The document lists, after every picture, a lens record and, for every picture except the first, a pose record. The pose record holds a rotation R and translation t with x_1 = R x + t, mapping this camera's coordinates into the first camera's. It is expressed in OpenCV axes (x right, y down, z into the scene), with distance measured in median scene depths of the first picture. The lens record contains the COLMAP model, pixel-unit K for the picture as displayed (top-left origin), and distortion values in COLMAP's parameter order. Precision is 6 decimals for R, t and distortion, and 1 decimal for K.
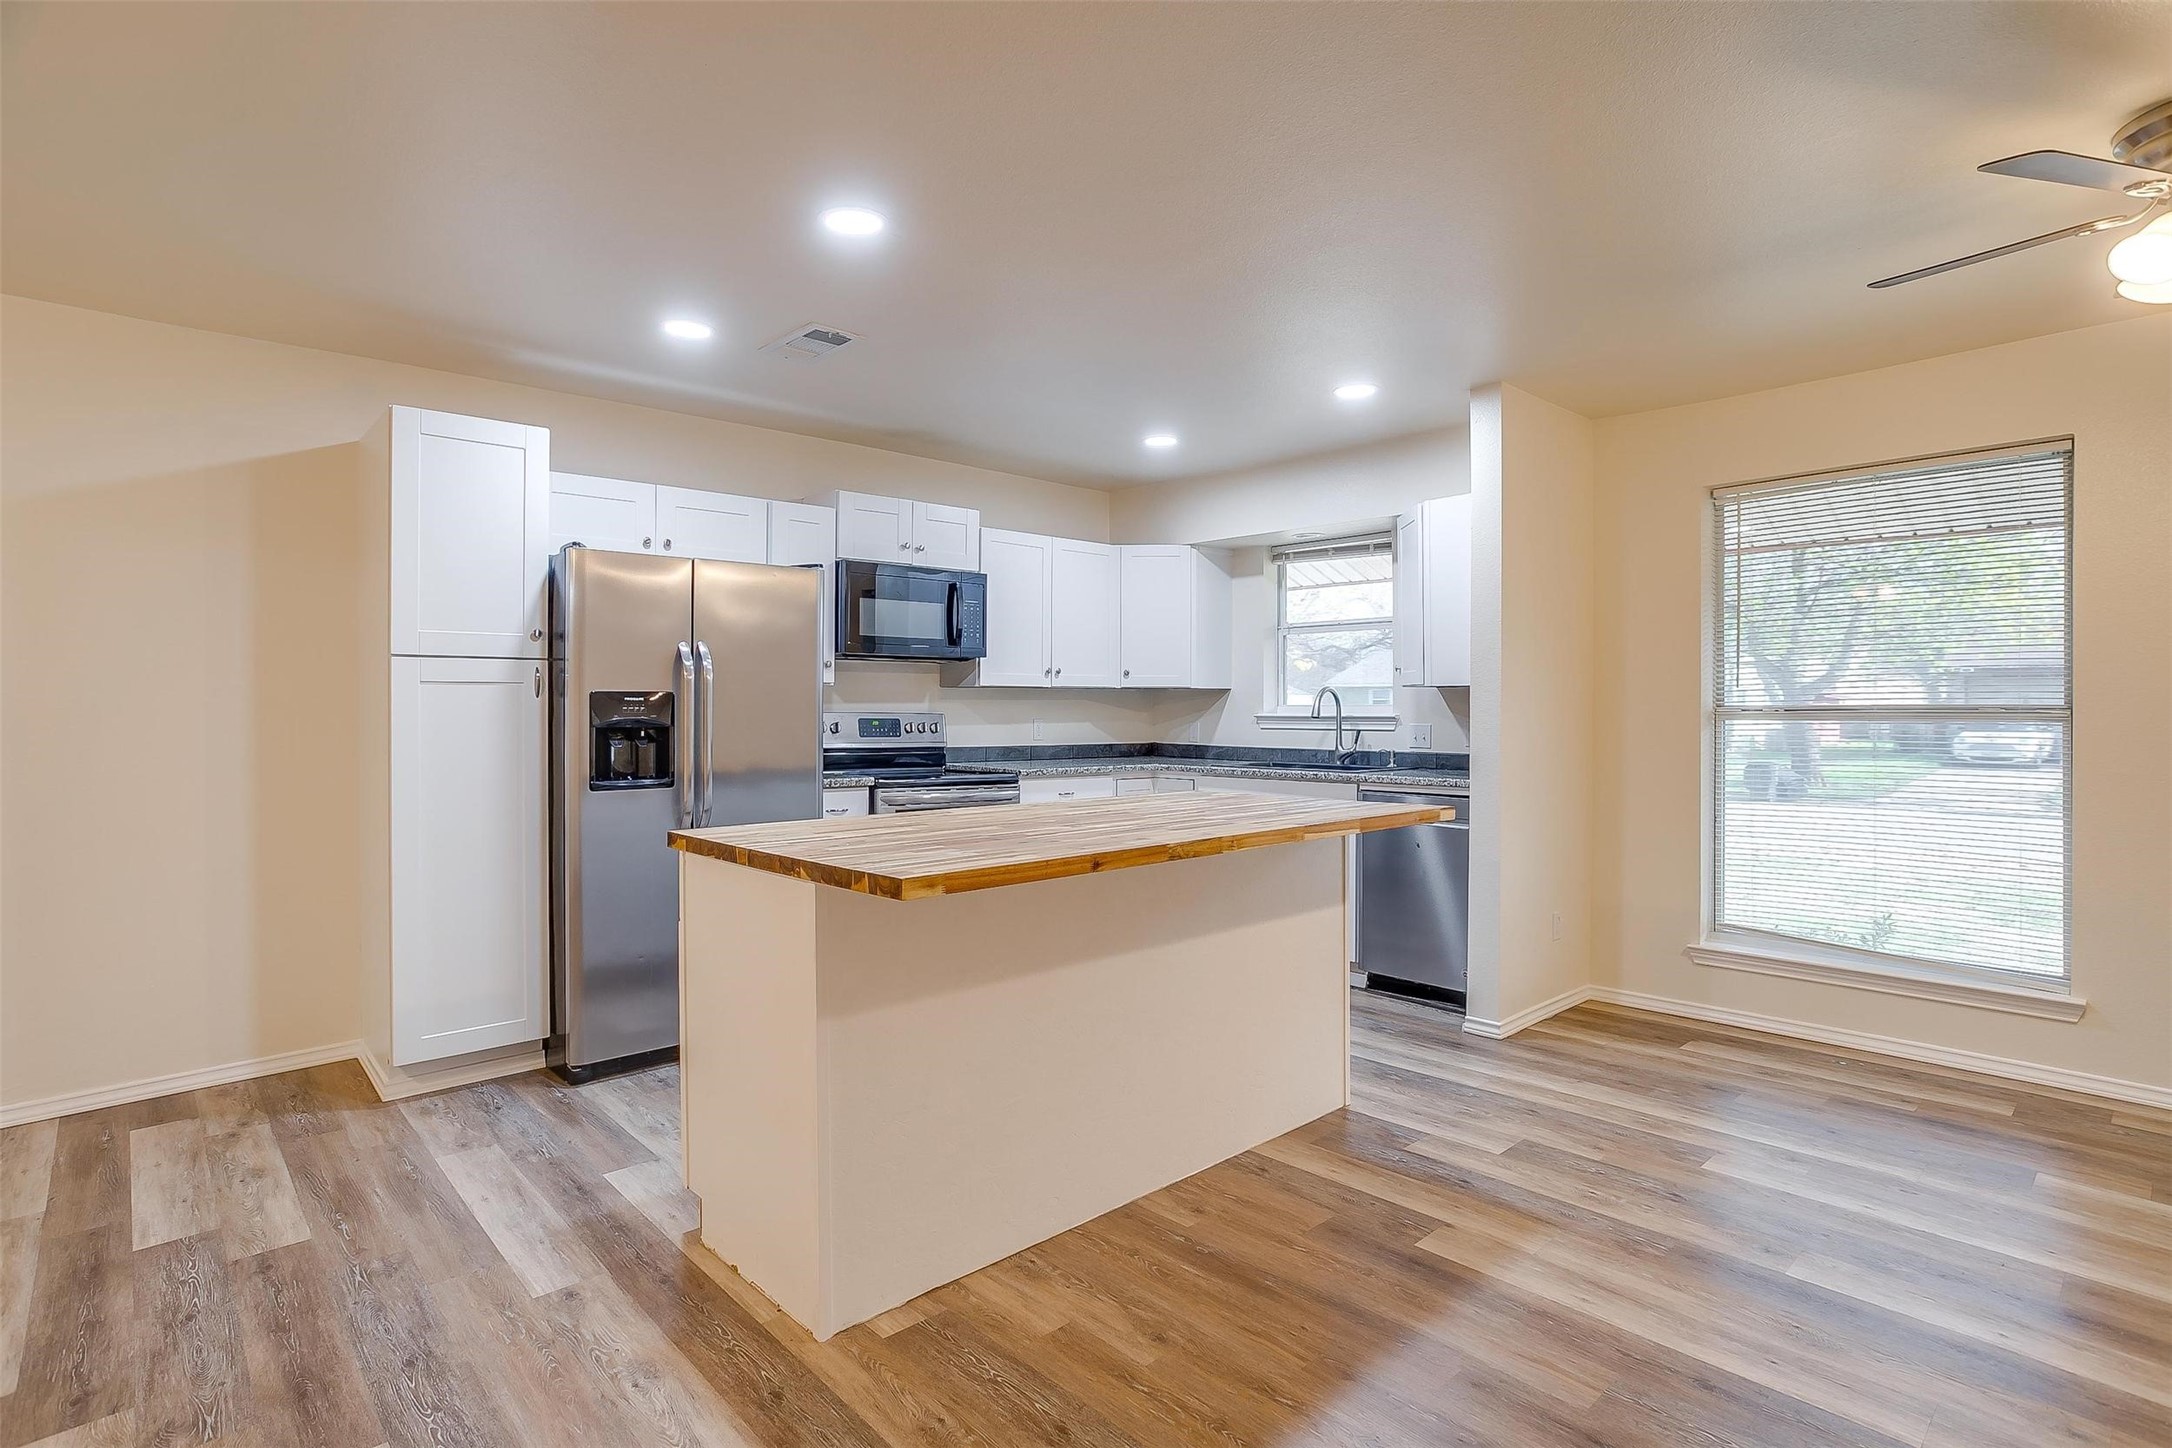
lens RADIAL K [[1065.7, 0, 1091.7], [0, 1065.7, 716.3], [0, 0, 1]] dist [-0.044117, 0.022382]
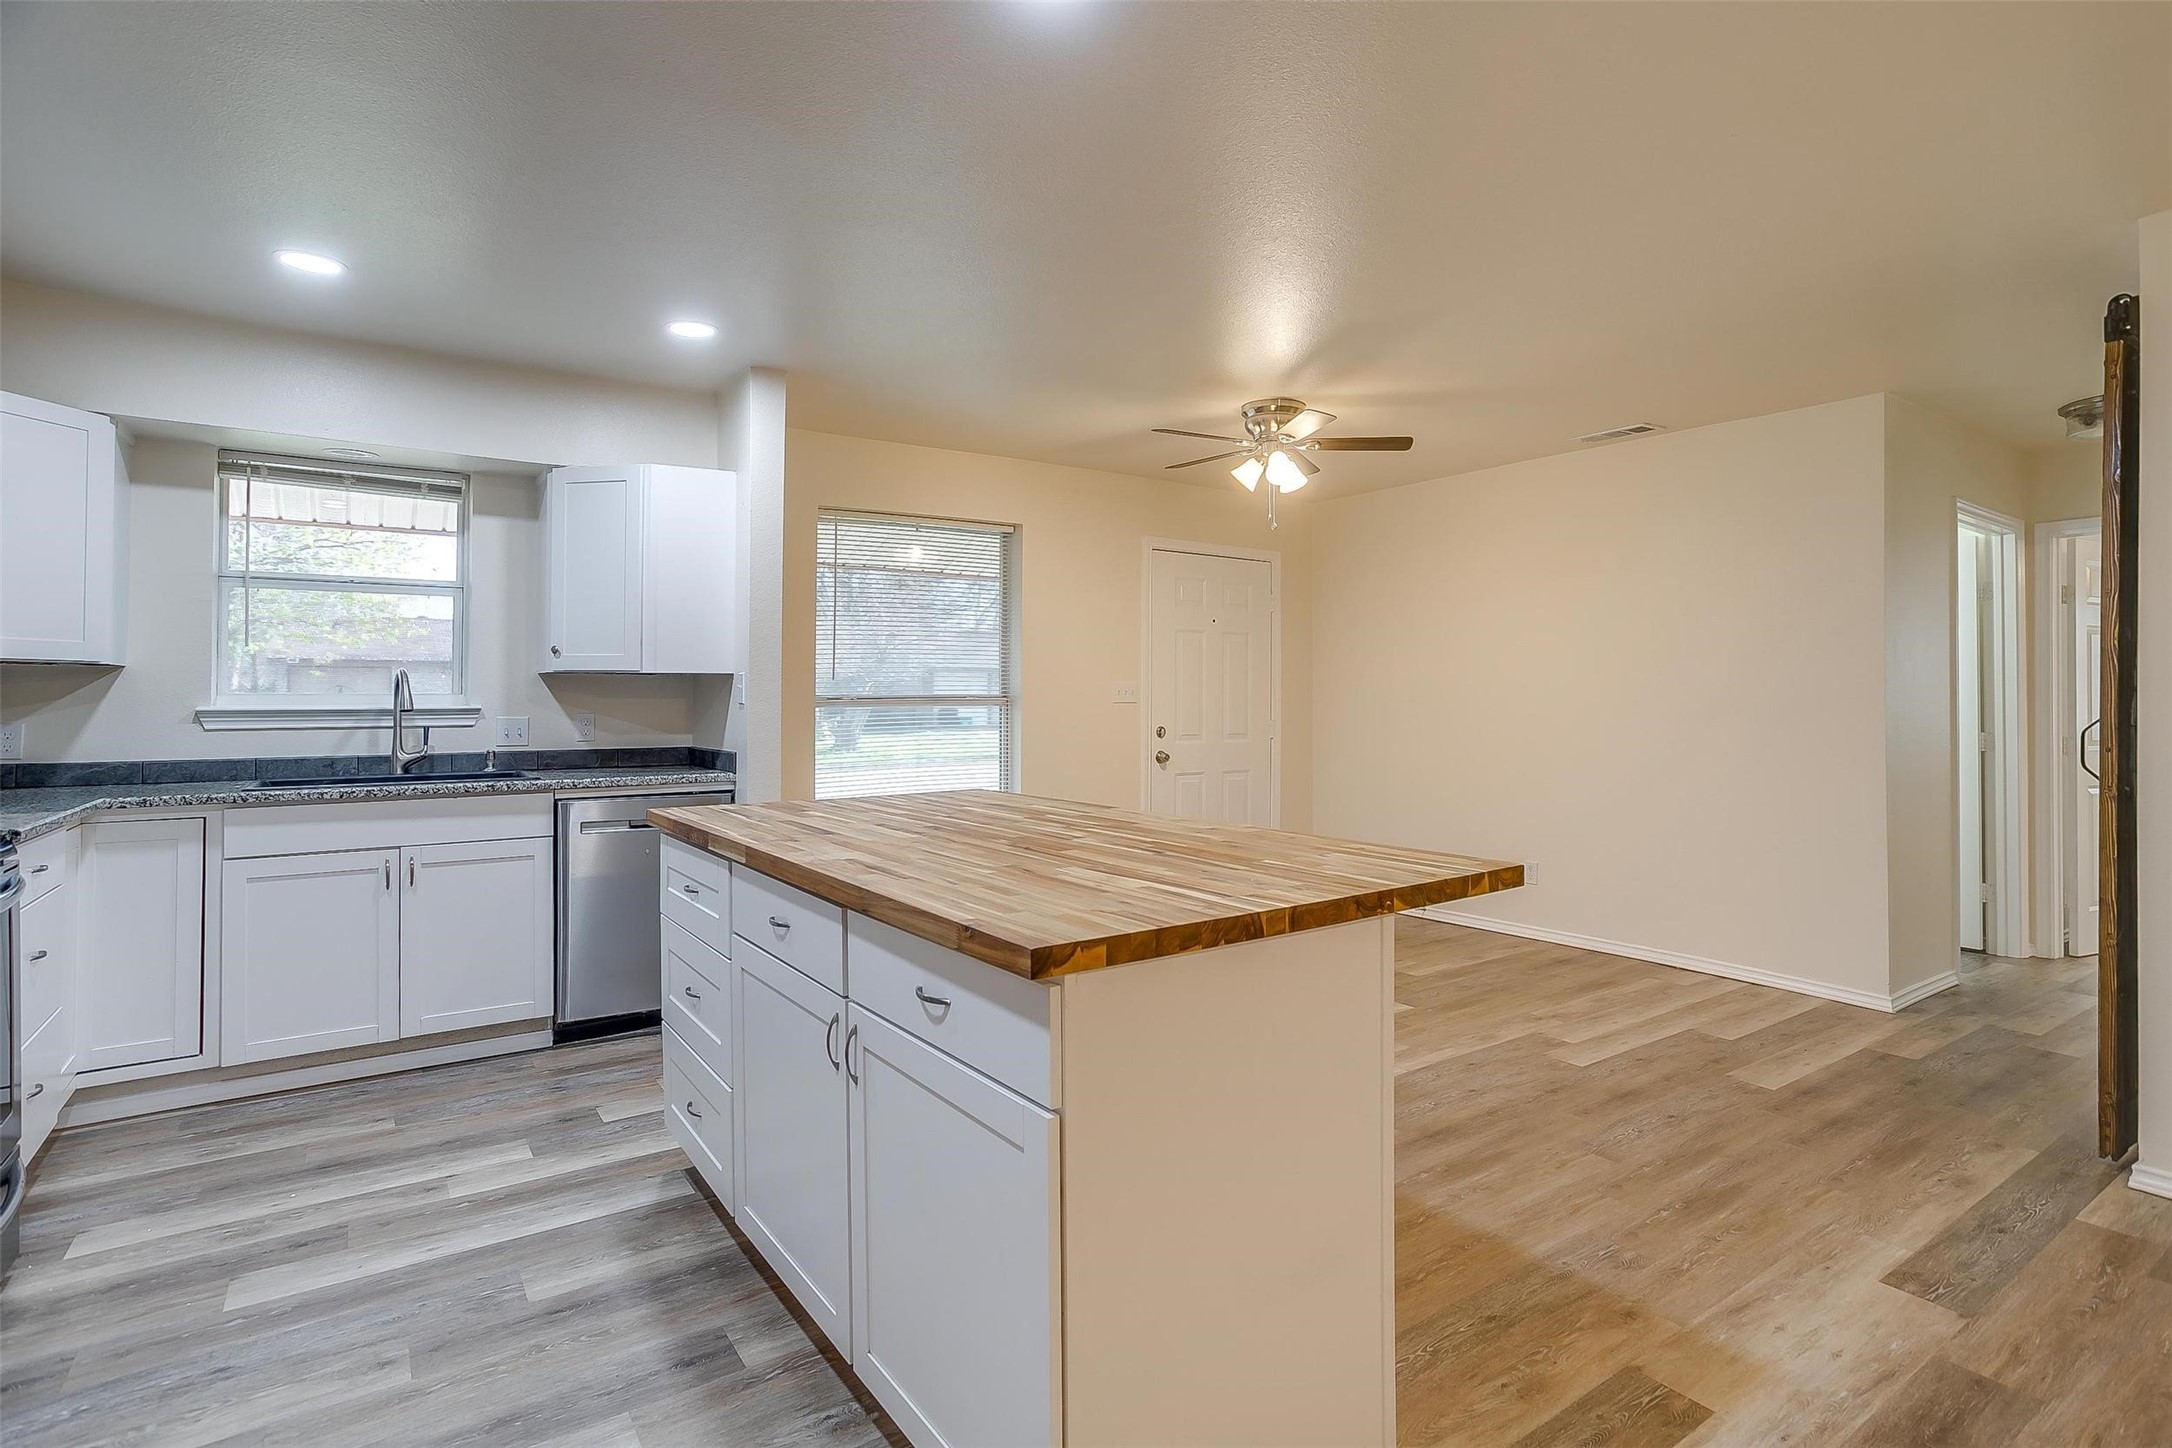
lens RADIAL K [[1065.7, 0, 1087.7], [0, 1065.7, 684.3], [0, 0, 1]] dist [-0.044117, 0.022382]
pose [[0.138799, 0.010389, 0.990266, -0.626962], [0.009055, 0.999890, -0.011759, -0.006396], [-0.990279, 0.010599, 0.138690, 0.637948]]
